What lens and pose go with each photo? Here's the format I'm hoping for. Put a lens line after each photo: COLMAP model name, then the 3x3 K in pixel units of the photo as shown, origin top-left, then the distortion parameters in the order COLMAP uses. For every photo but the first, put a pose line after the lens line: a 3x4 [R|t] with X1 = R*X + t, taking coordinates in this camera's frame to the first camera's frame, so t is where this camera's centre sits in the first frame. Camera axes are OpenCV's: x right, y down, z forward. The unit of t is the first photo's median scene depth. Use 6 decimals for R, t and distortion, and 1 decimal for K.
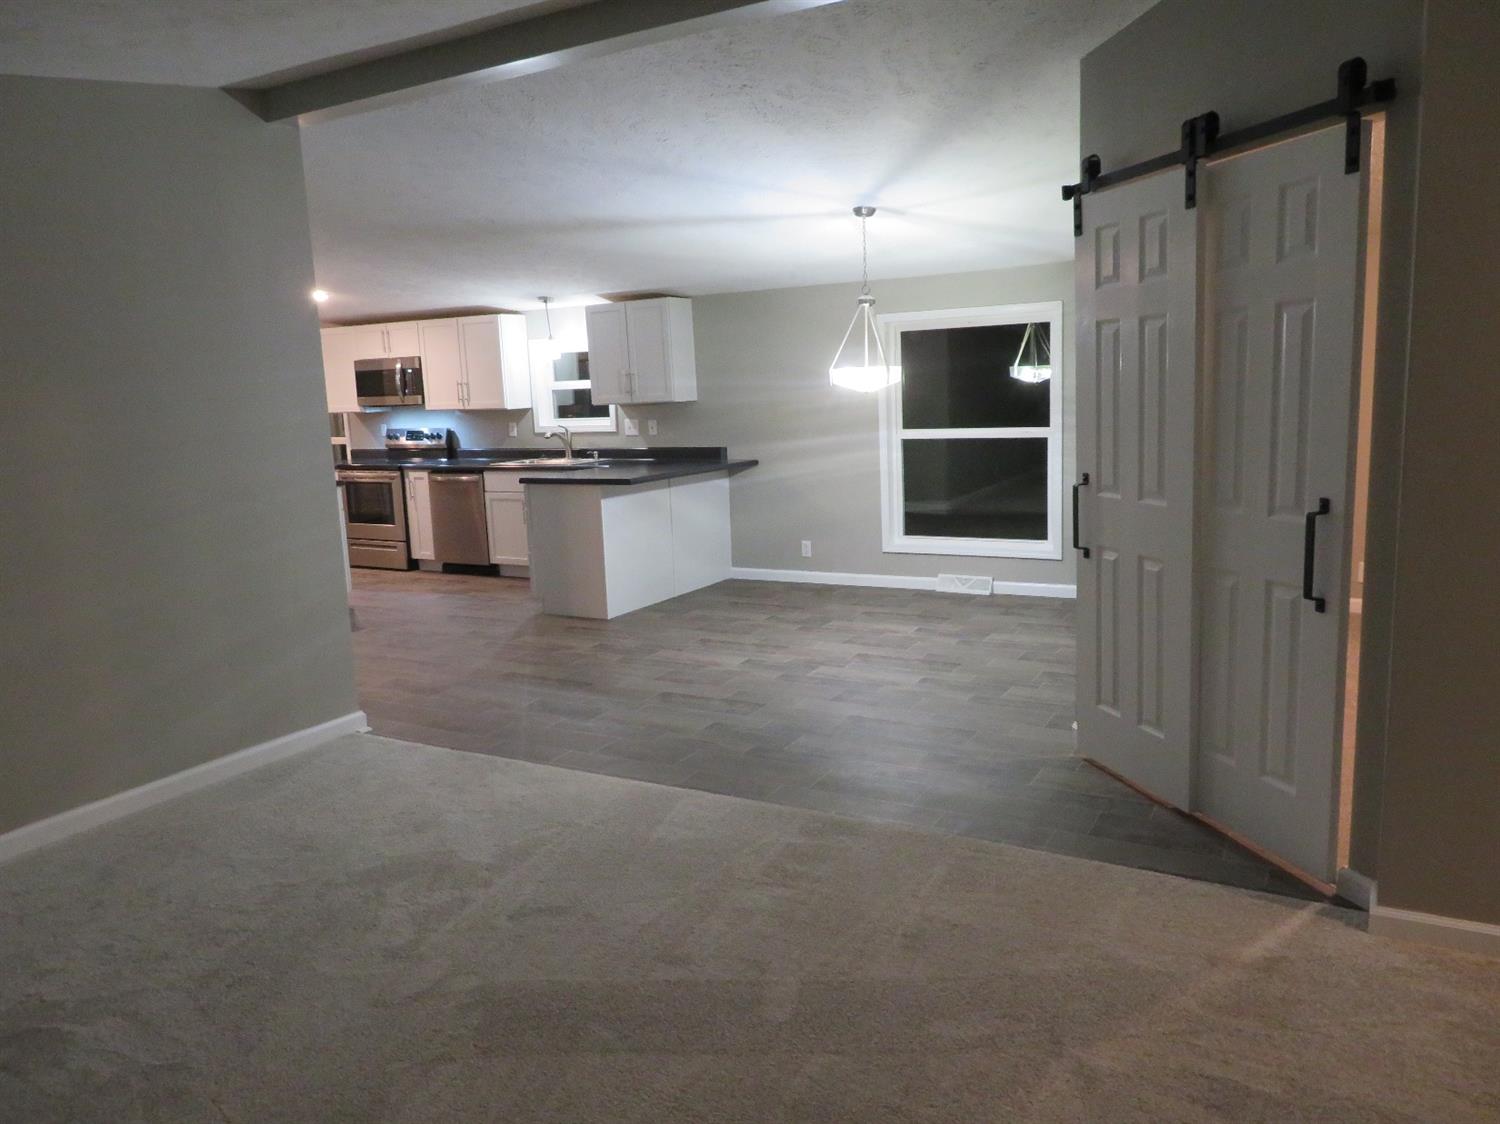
lens RADIAL K [[1078.2, 0, 749.2], [0, 1078.2, 563.1], [0, 0, 1]] dist [-0.004253, 0.006121]
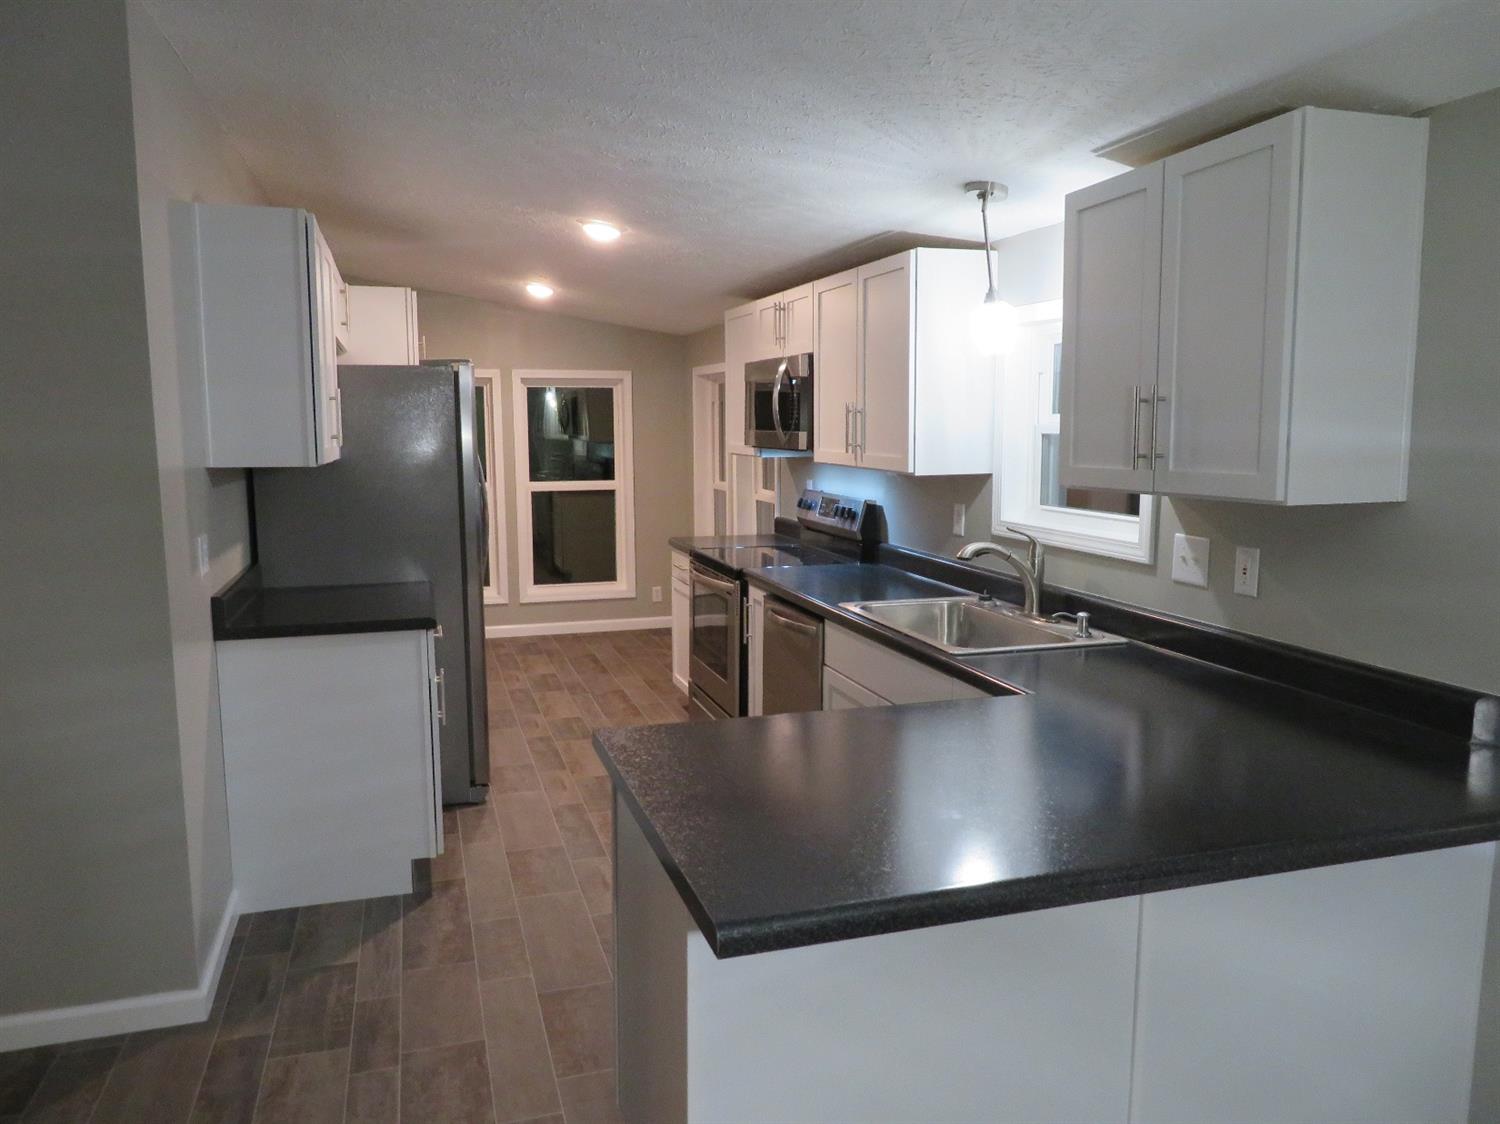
lens RADIAL K [[1078.2, 0, 749.7], [0, 1078.2, 556.5], [0, 0, 1]] dist [-0.004253, 0.006121]
pose [[0.734639, 0.123929, -0.667044, 0.012405], [-0.142230, 0.989460, 0.027187, -0.115425], [0.663382, 0.074901, 0.744522, 0.657528]]
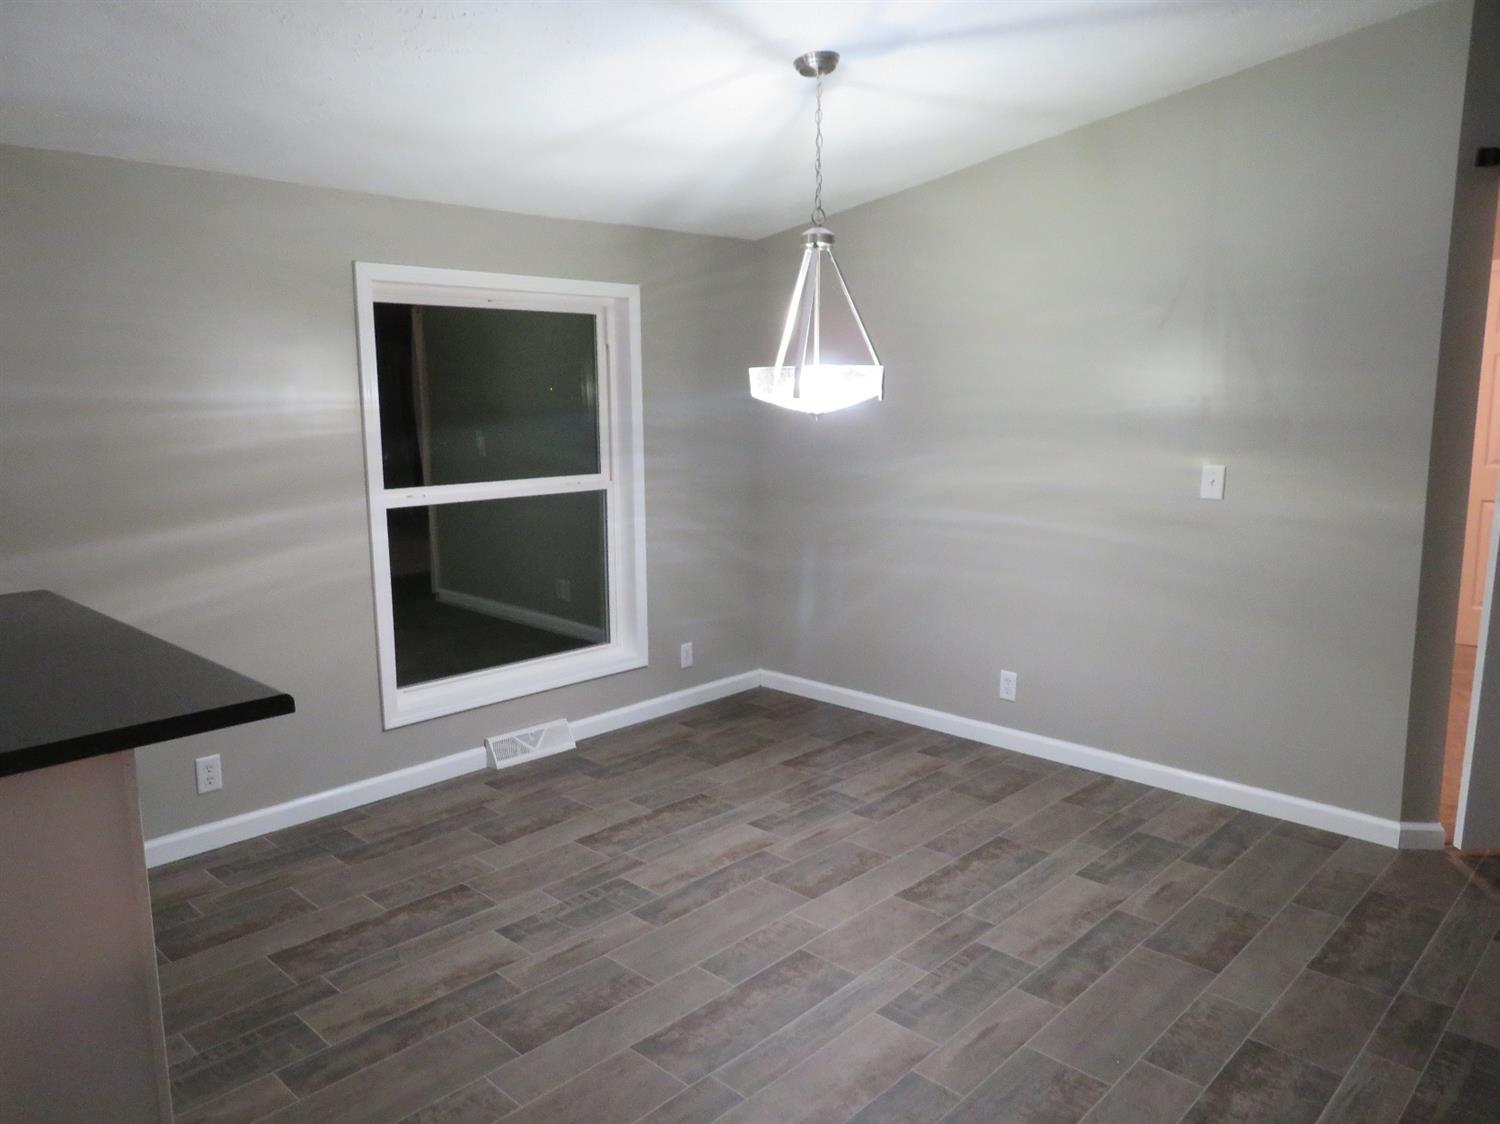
lens RADIAL K [[1078.2, 0, 750.5], [0, 1078.2, 552.8], [0, 0, 1]] dist [-0.004253, 0.006121]
pose [[0.230455, -0.109970, 0.966849, -0.346742], [0.152168, 0.985443, 0.075815, -0.114383], [-0.961112, 0.129651, 0.243834, 0.755966]]
